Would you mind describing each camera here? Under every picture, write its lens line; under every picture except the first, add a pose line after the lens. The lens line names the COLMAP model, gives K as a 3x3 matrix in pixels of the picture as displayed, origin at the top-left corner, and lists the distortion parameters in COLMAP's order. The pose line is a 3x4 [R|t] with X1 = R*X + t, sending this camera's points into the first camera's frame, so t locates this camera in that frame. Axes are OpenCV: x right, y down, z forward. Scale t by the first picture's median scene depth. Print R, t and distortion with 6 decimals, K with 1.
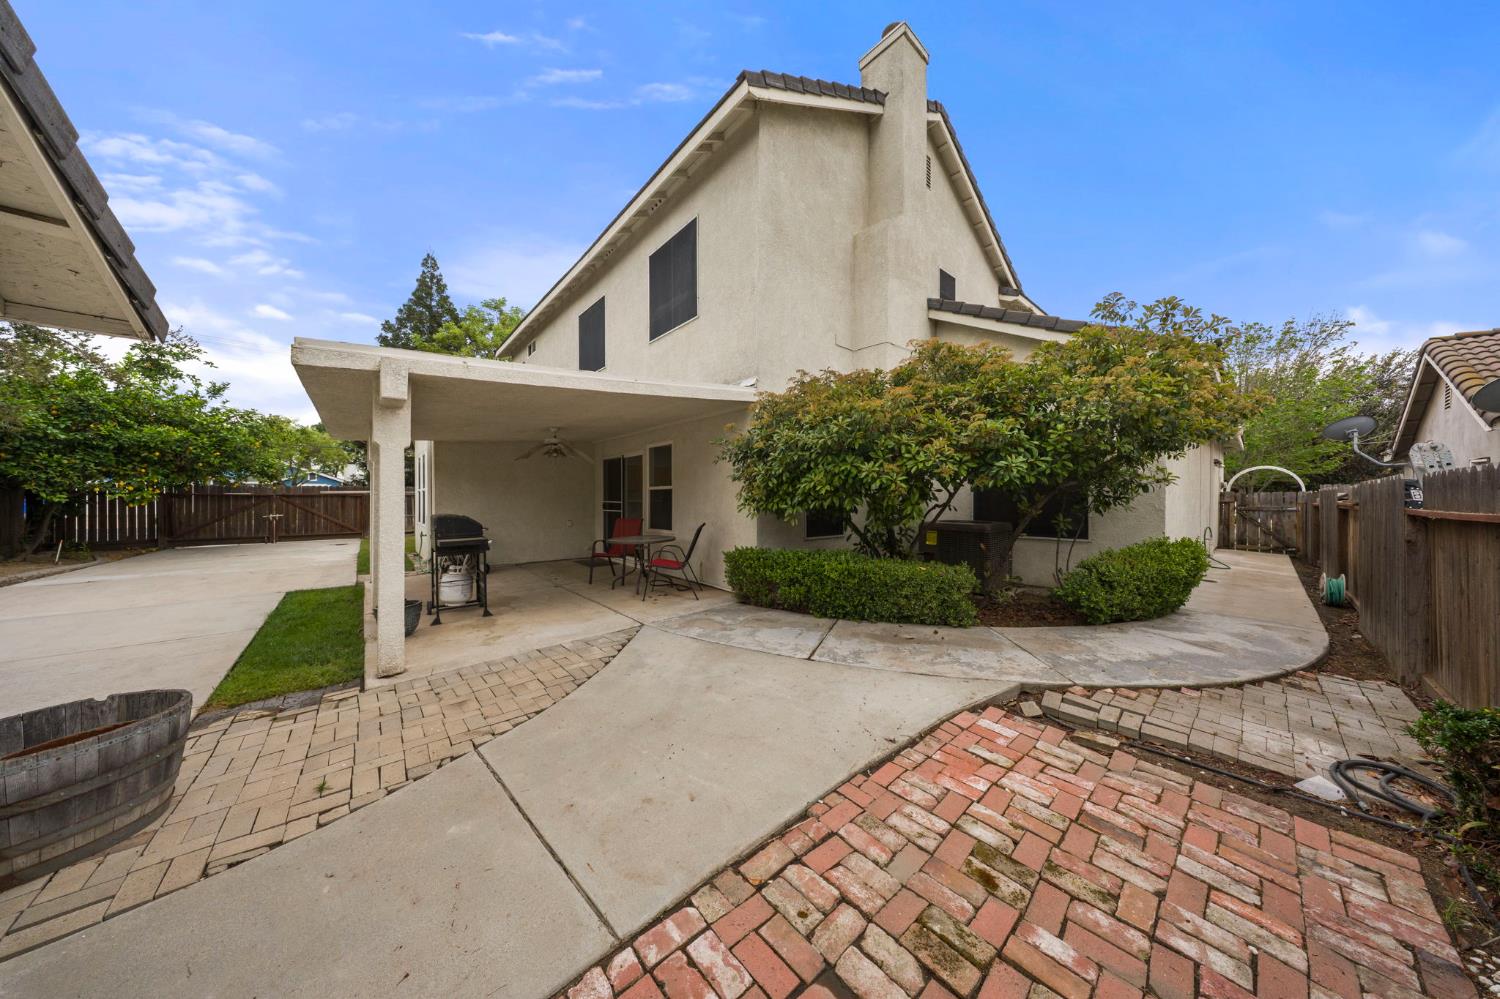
lens RADIAL K [[444.3, 0, 747.2], [0, 444.3, 494.6], [0, 0, 1]] dist [-0.000934, -0.000179]
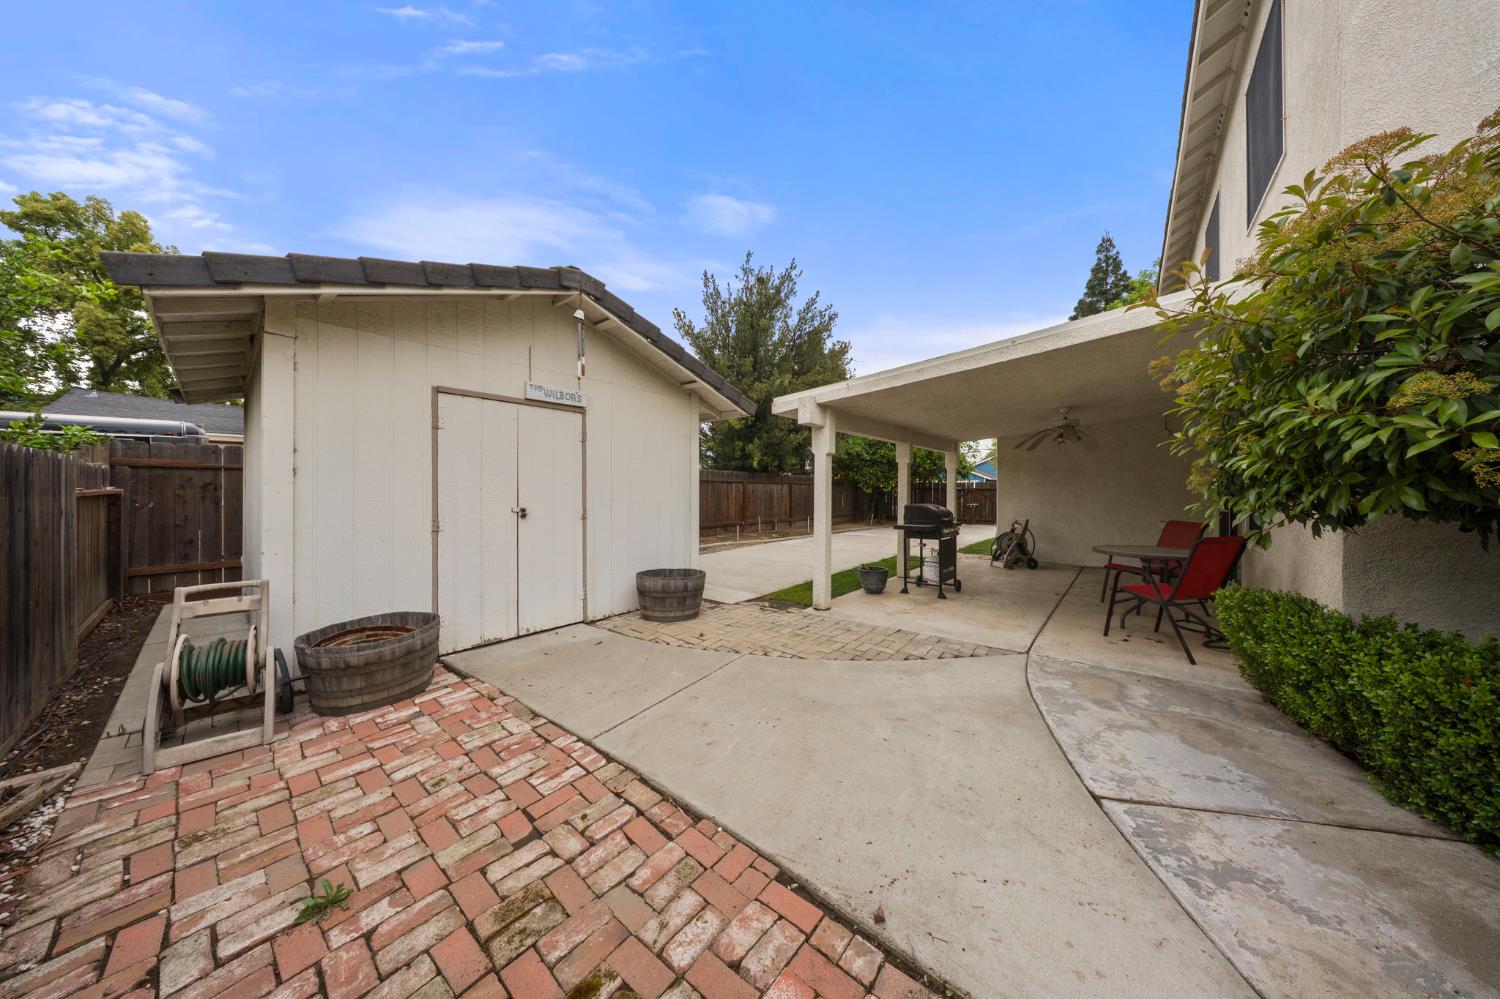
lens RADIAL K [[444.3, 0, 753.6], [0, 444.3, 491.9], [0, 0, 1]] dist [-0.000934, -0.000179]
pose [[0.163085, 0.004771, -0.986600, 0.852721], [0.002899, 0.999982, 0.005315, 0.010253], [0.986608, -0.003727, 0.163068, 0.751692]]
